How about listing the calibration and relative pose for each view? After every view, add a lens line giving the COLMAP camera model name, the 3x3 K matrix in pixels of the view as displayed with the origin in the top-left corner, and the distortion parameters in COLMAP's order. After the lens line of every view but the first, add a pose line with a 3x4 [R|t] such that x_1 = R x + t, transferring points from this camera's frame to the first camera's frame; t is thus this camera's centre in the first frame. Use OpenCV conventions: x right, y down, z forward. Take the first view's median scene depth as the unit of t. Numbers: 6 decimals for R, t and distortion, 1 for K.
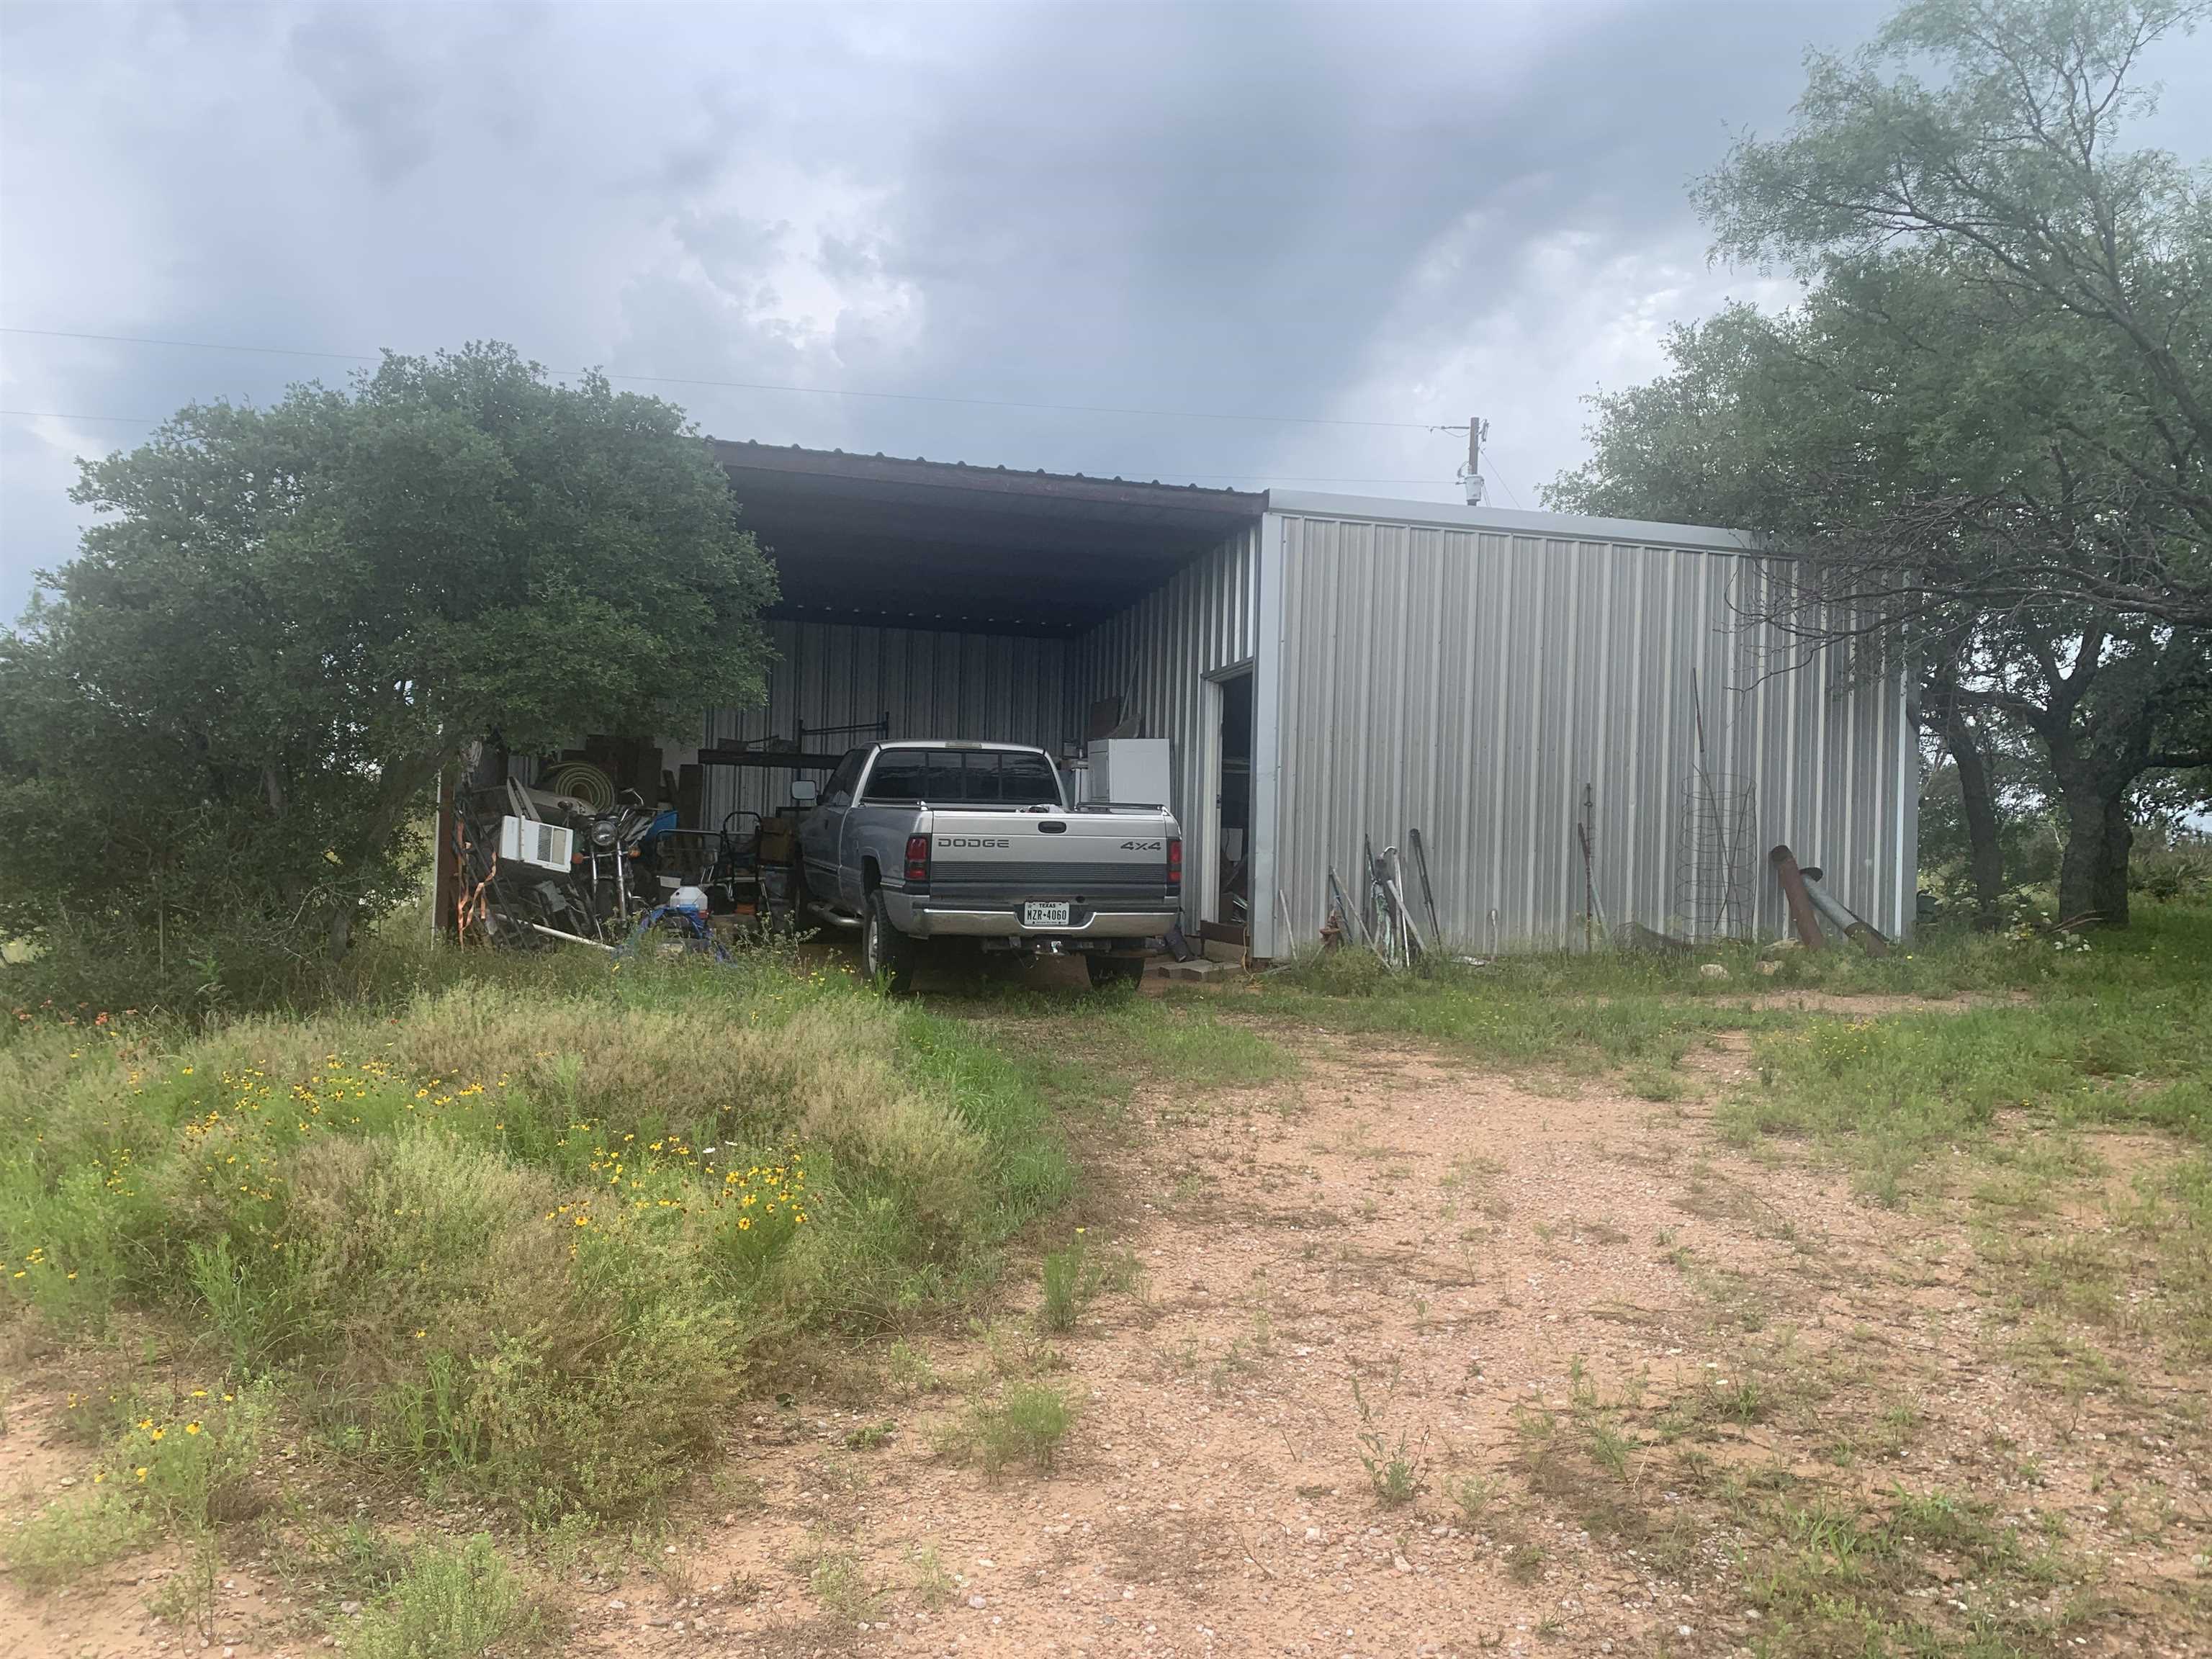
lens RADIAL K [[1619.4, 0, 1104.4], [0, 1619.4, 868.1], [0, 0, 1]] dist [0.075760, -0.000224]
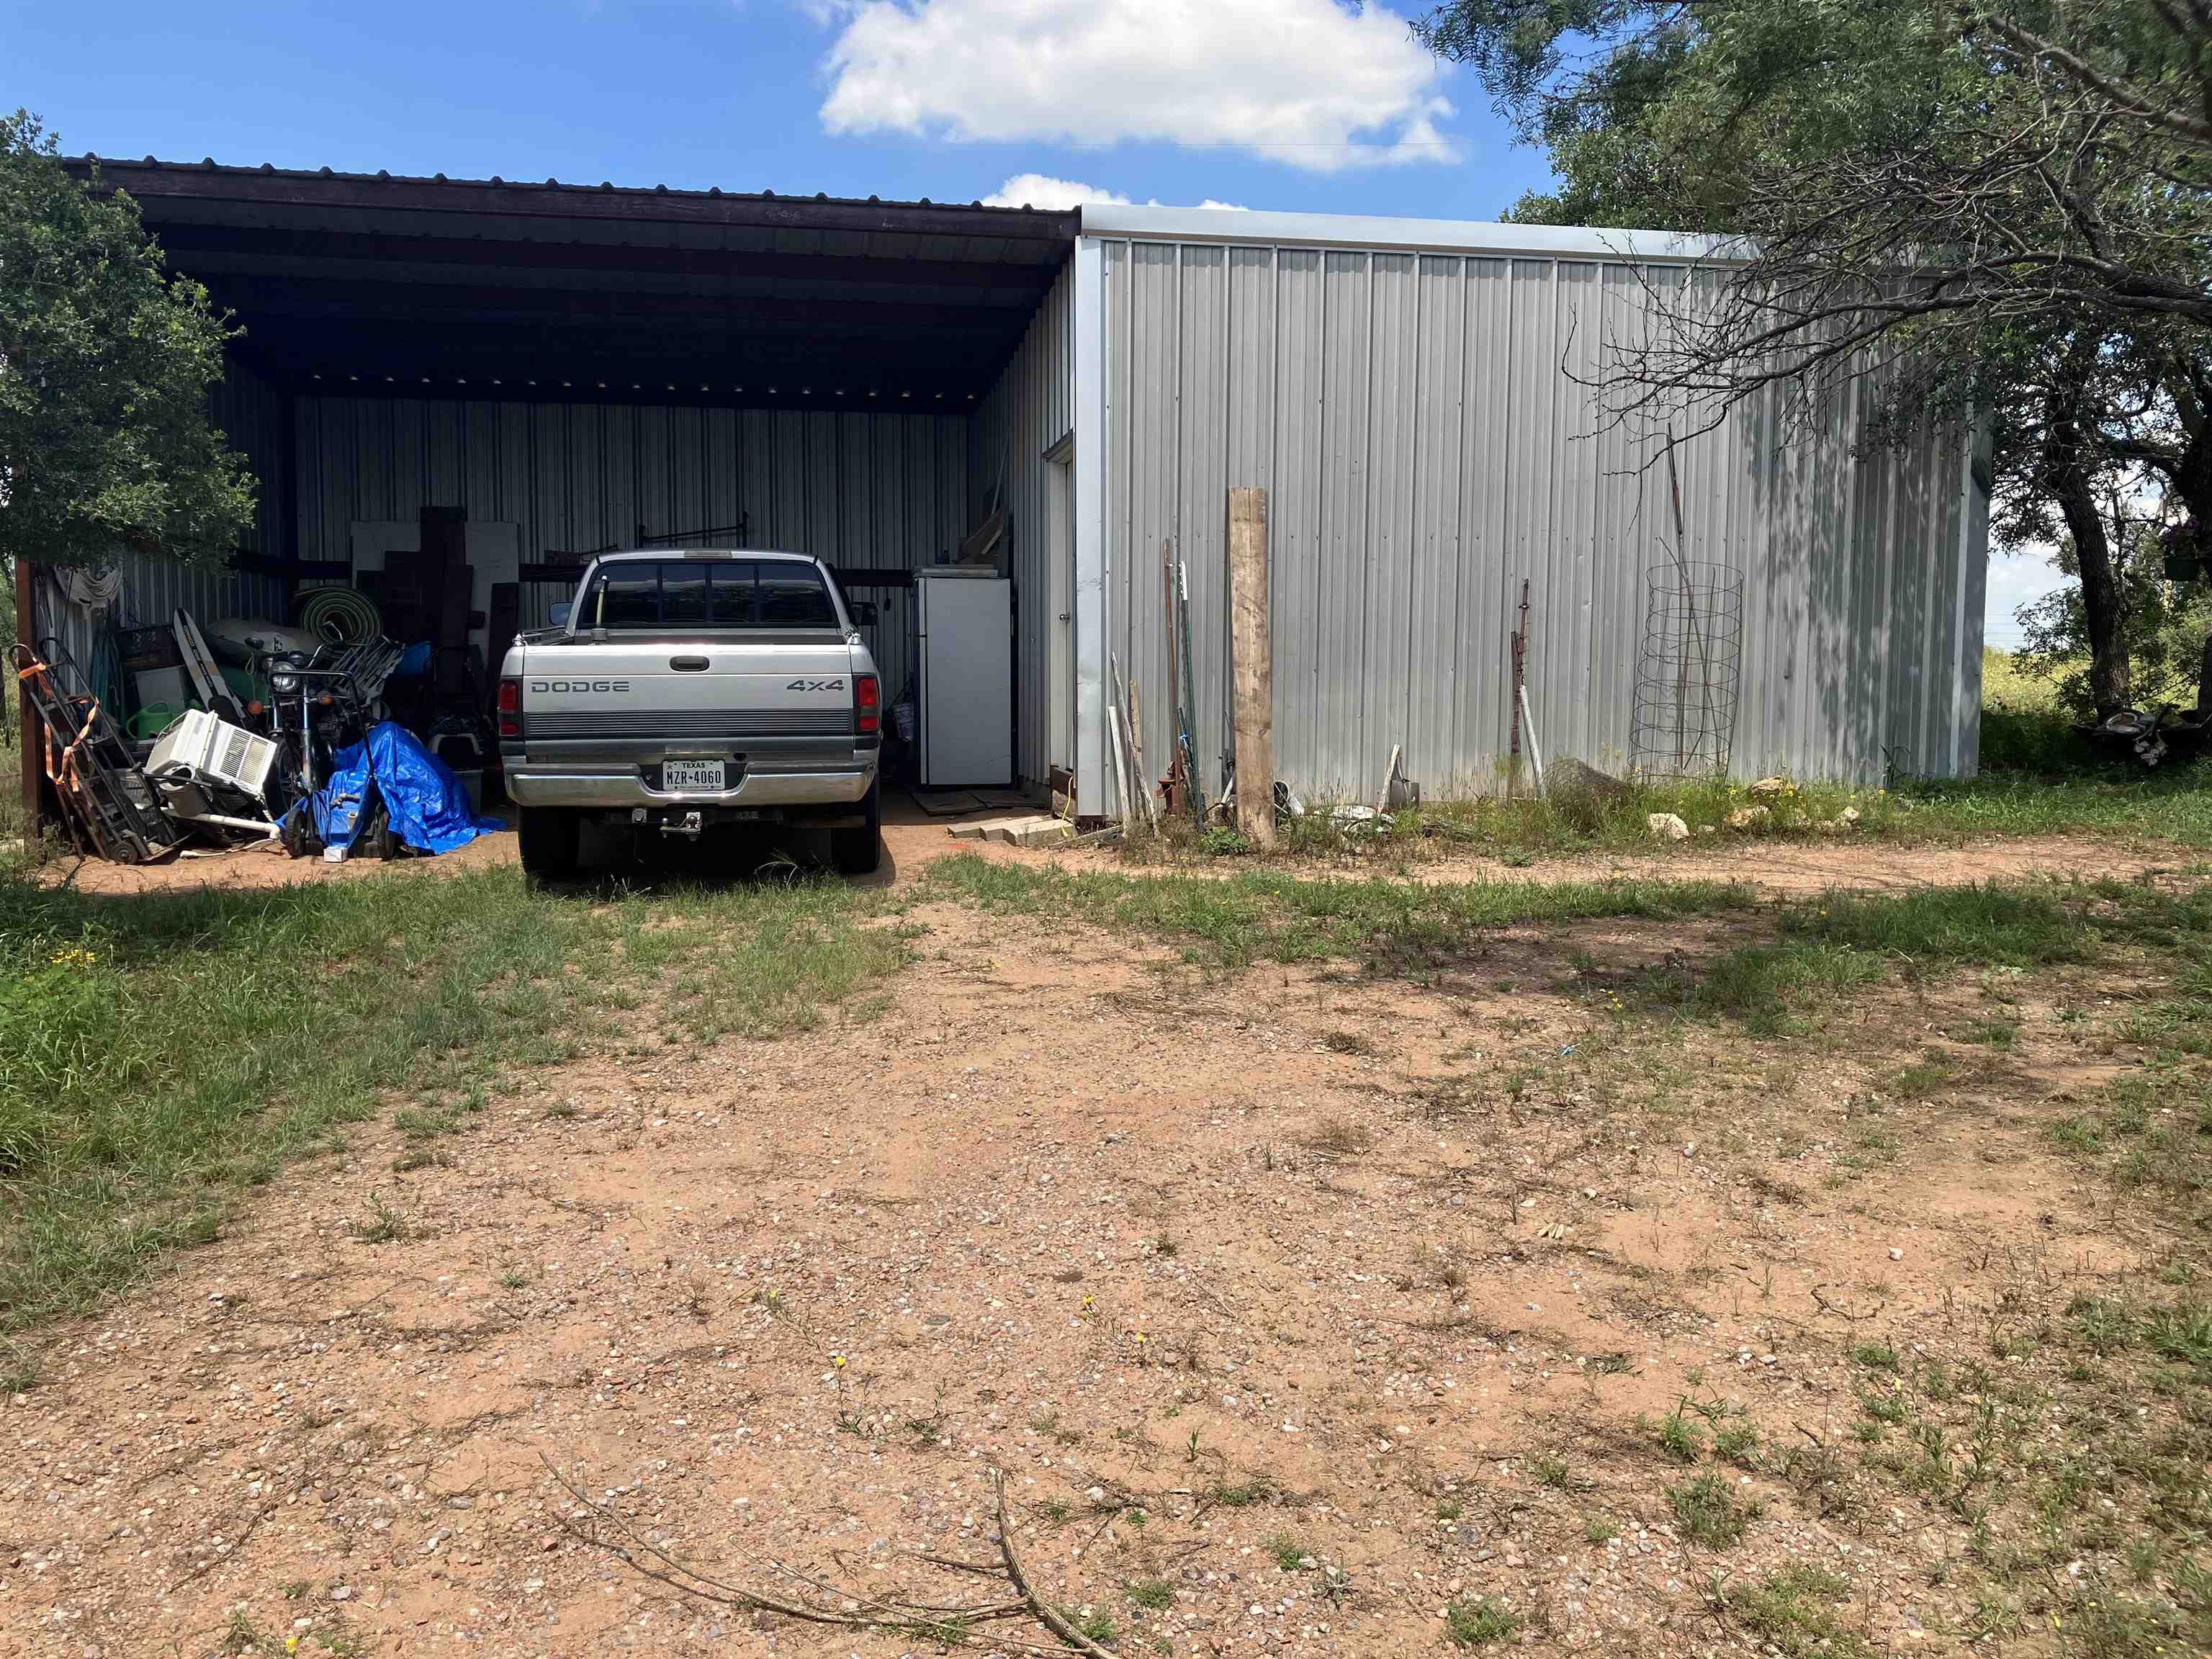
lens RADIAL K [[1813.6, 0, 1106.0], [0, 1813.6, 829.5], [0, 0, 1]] dist [0.086968, -0.115449]
pose [[0.994920, -0.015996, -0.099385, 0.197175], [0.024321, 0.996242, 0.083126, -0.011183], [0.097682, -0.085121, 0.991571, 0.122701]]
